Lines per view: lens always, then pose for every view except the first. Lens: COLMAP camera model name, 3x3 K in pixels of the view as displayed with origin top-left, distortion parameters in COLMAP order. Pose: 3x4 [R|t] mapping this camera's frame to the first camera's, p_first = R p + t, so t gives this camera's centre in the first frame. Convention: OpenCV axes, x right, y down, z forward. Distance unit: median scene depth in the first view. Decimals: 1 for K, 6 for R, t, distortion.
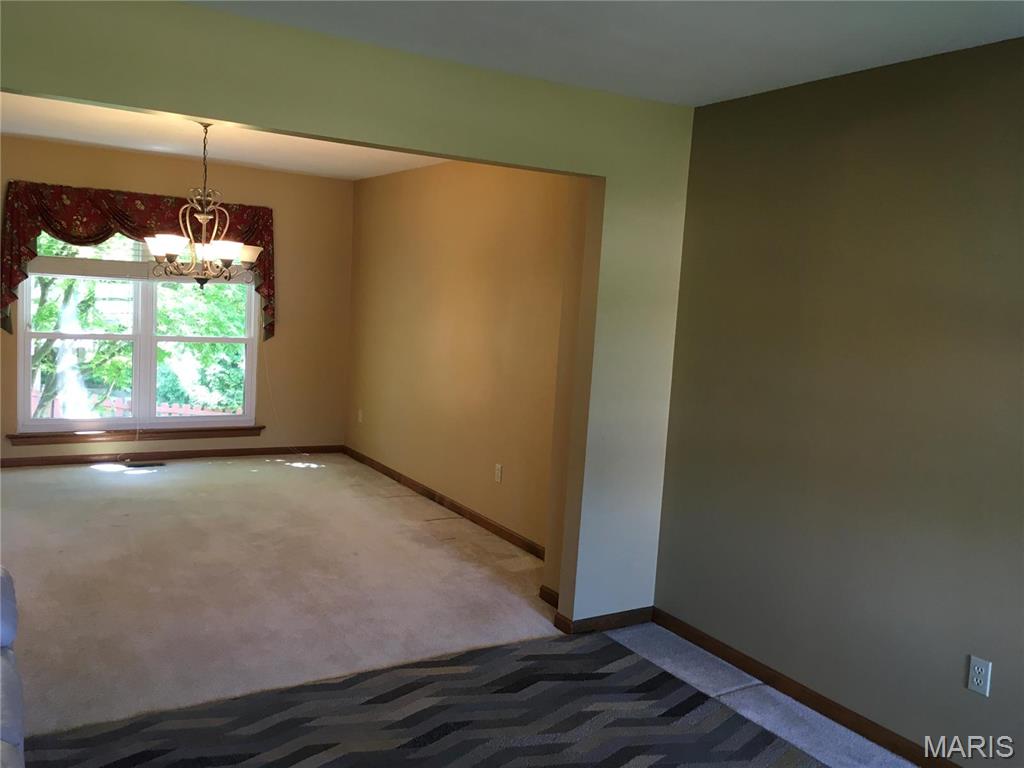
lens RADIAL K [[880.0, 0, 513.7], [0, 880.0, 377.0], [0, 0, 1]] dist [0.081229, -0.105282]
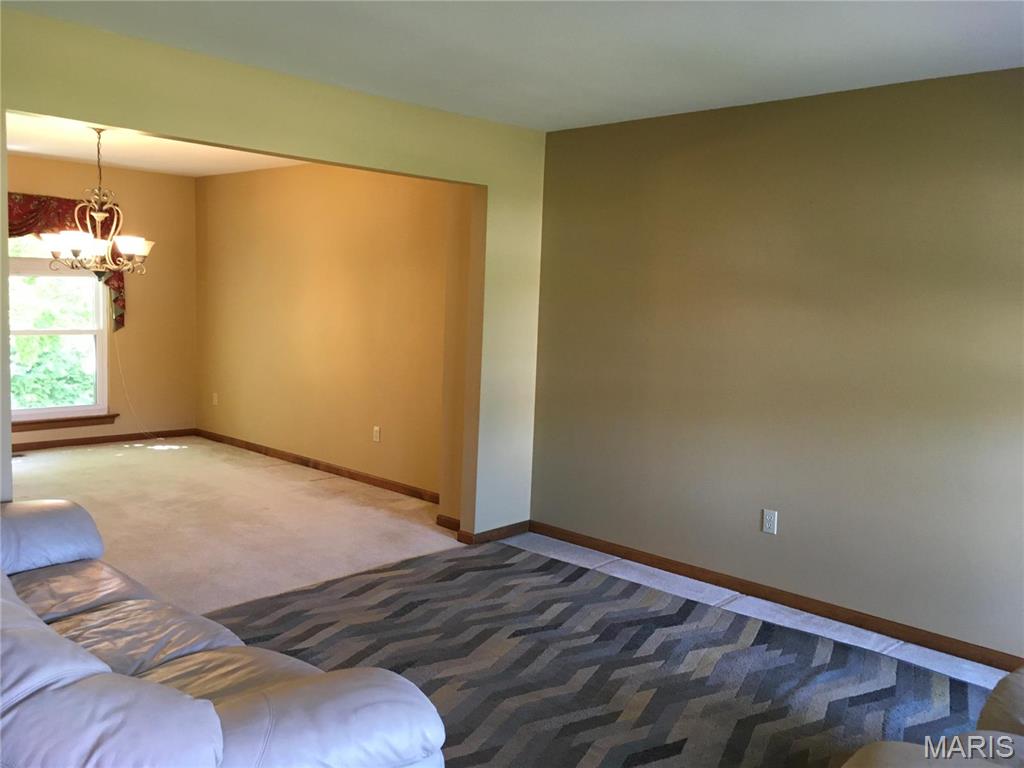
lens RADIAL K [[880.0, 0, 513.7], [0, 880.0, 377.0], [0, 0, 1]] dist [0.081229, -0.105282]
pose [[0.964450, -0.050324, 0.259428, -0.197482], [0.047195, 0.998718, 0.018279, 0.028793], [-0.260016, -0.005386, 0.965589, -0.242927]]
